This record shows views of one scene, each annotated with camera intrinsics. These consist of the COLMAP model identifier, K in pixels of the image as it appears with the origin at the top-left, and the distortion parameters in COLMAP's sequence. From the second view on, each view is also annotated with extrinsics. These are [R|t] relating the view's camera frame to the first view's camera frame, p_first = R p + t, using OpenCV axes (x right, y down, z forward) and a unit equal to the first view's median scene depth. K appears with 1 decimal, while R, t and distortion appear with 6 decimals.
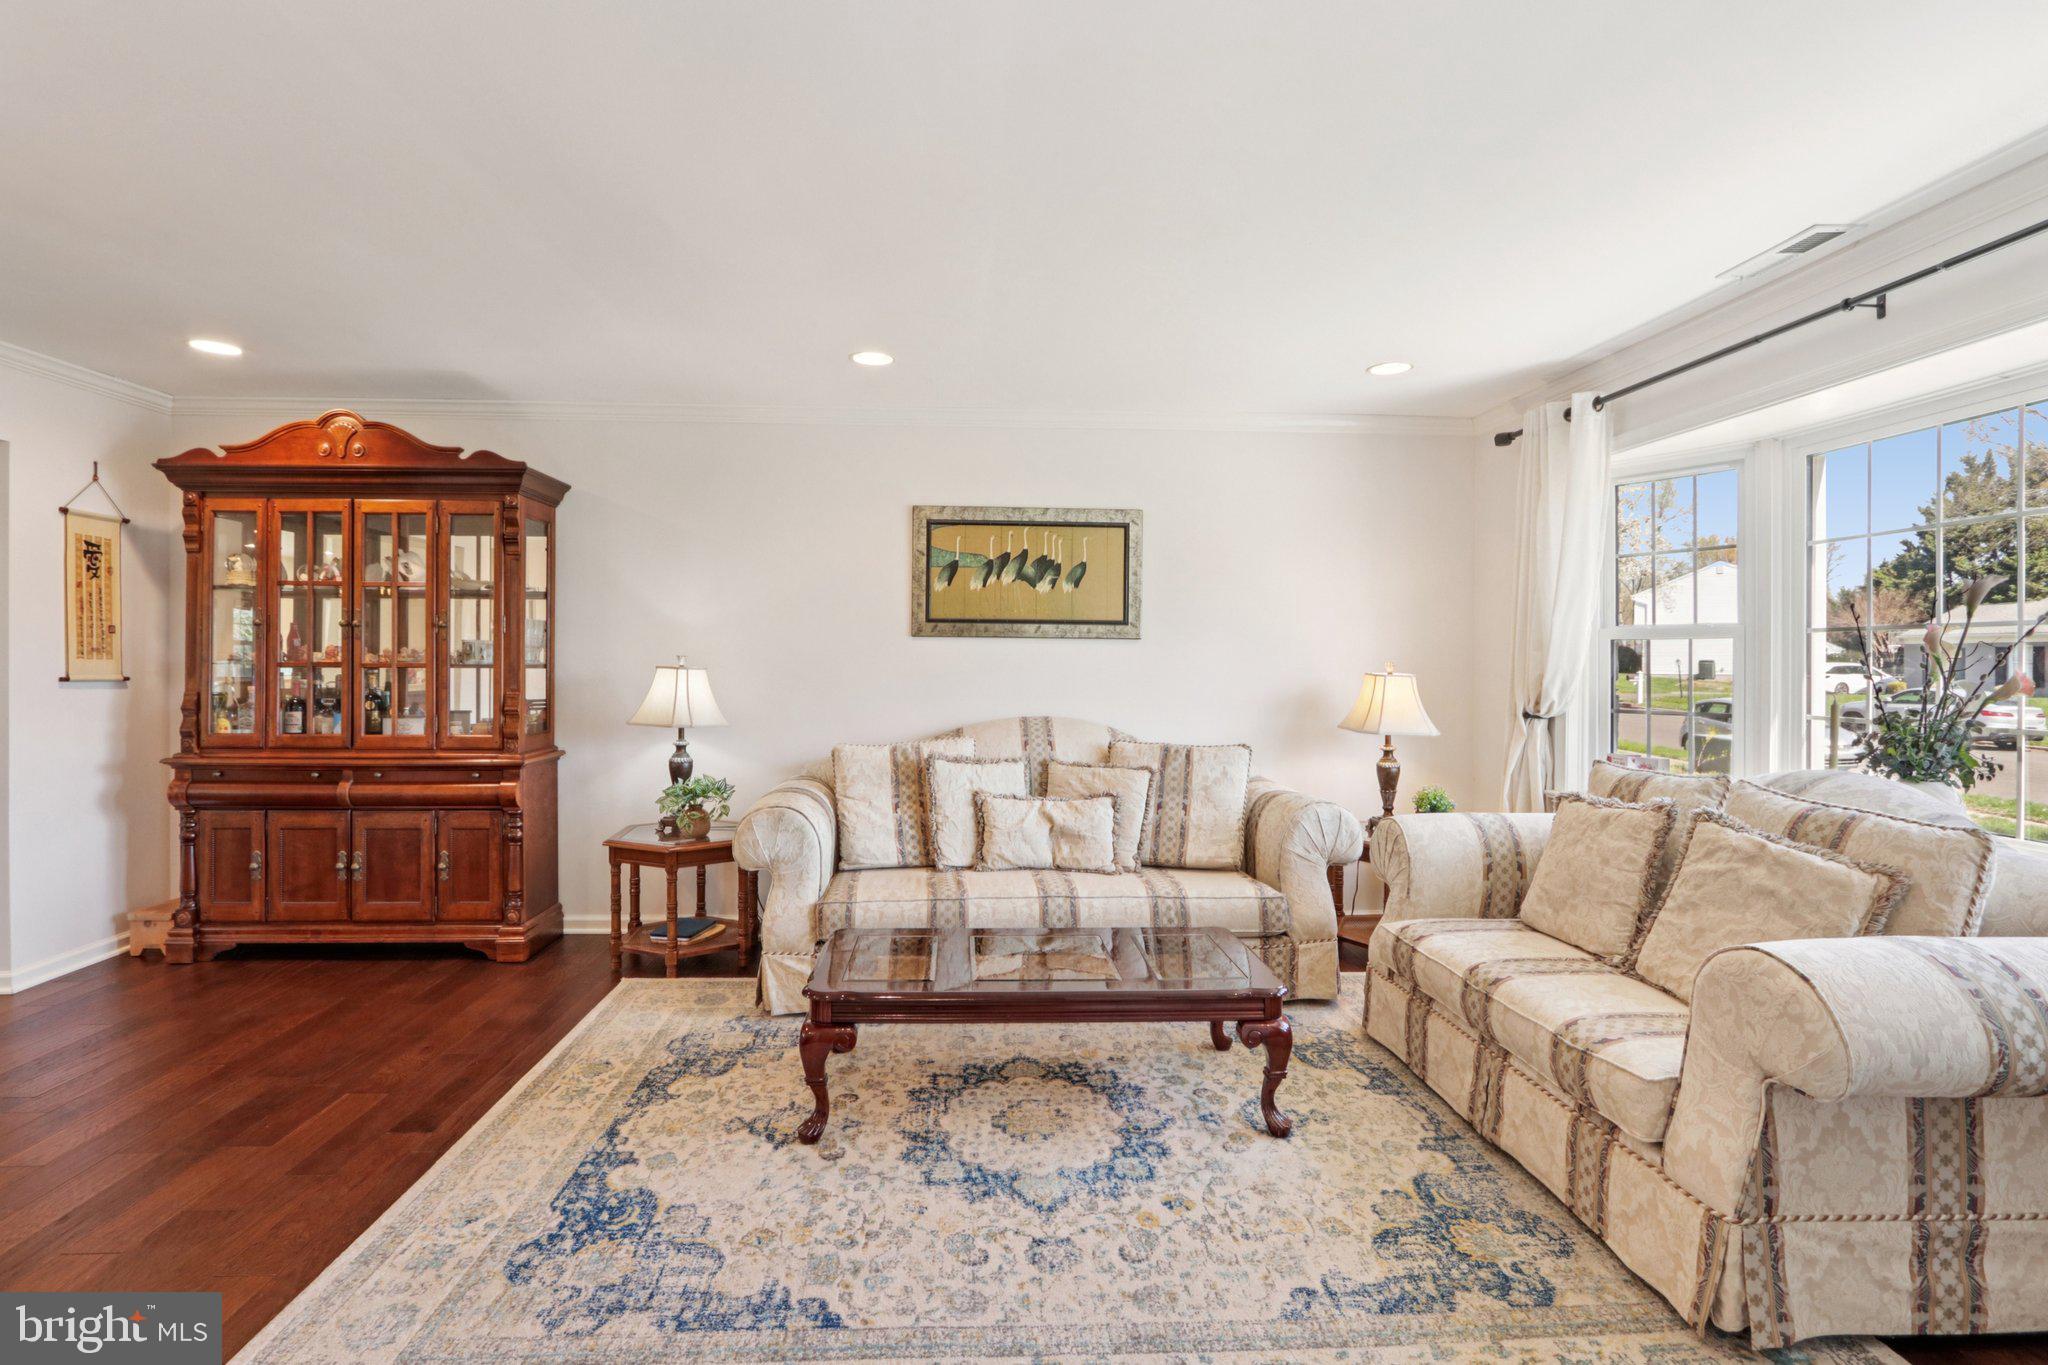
lens RADIAL K [[960.5, 0, 1007.1], [0, 960.5, 665.6], [0, 0, 1]] dist [-0.018450, 0.000537]
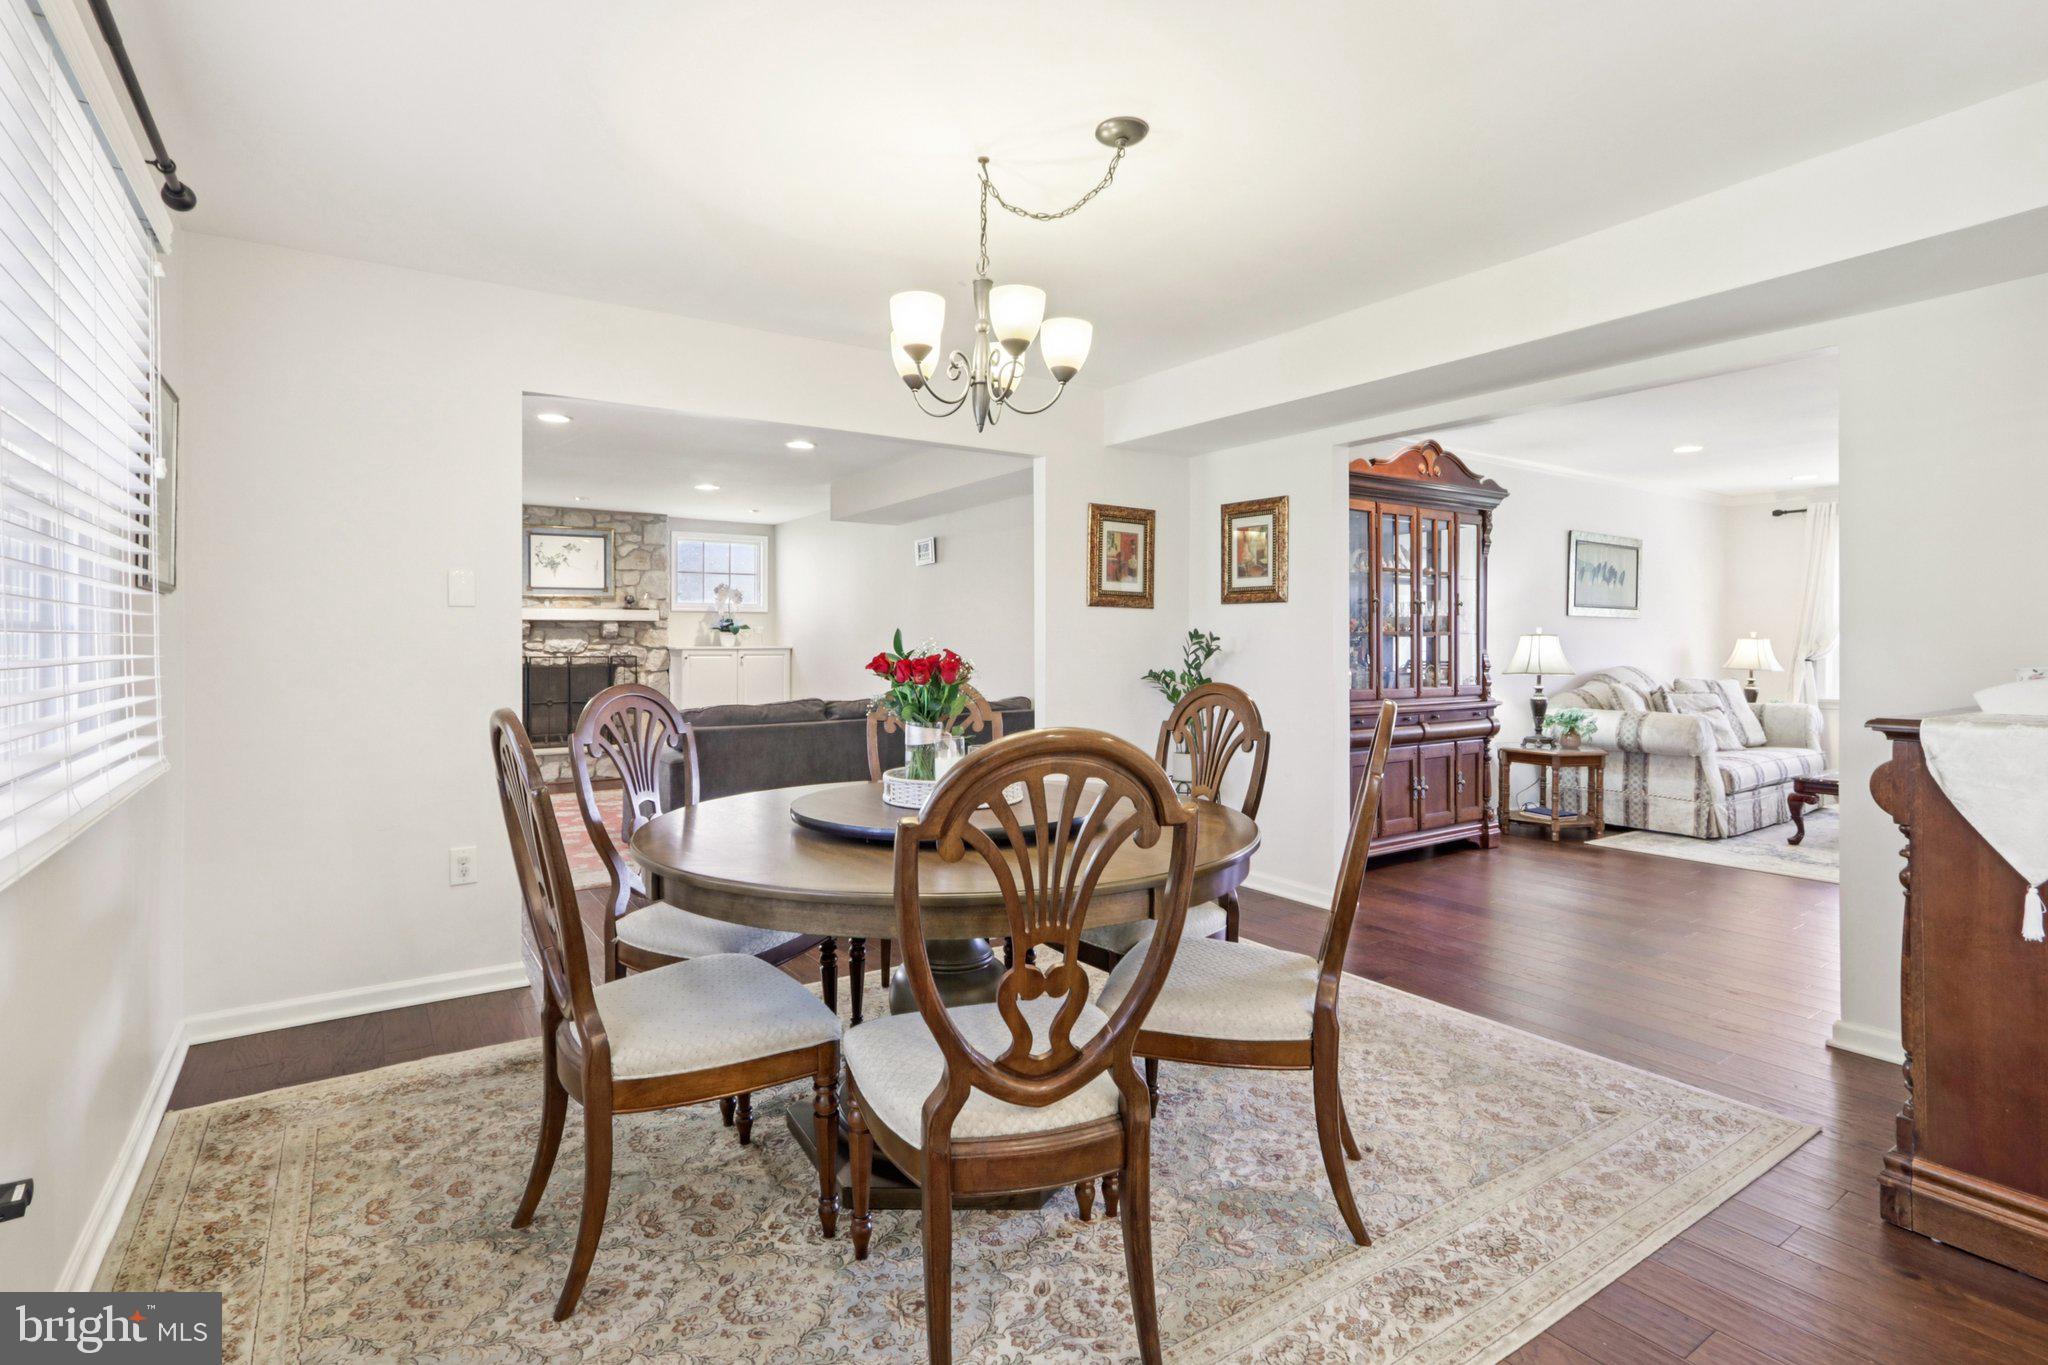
lens RADIAL K [[980.4, 0, 1037.9], [0, 980.4, 643.2], [0, 0, 1]] dist [-0.002006, 0.000774]
pose [[0.852323, -0.005824, 0.522983, -1.862696], [0.006465, 0.999979, 0.000599, 0.008148], [-0.522975, 0.002871, 0.852343, 0.131482]]
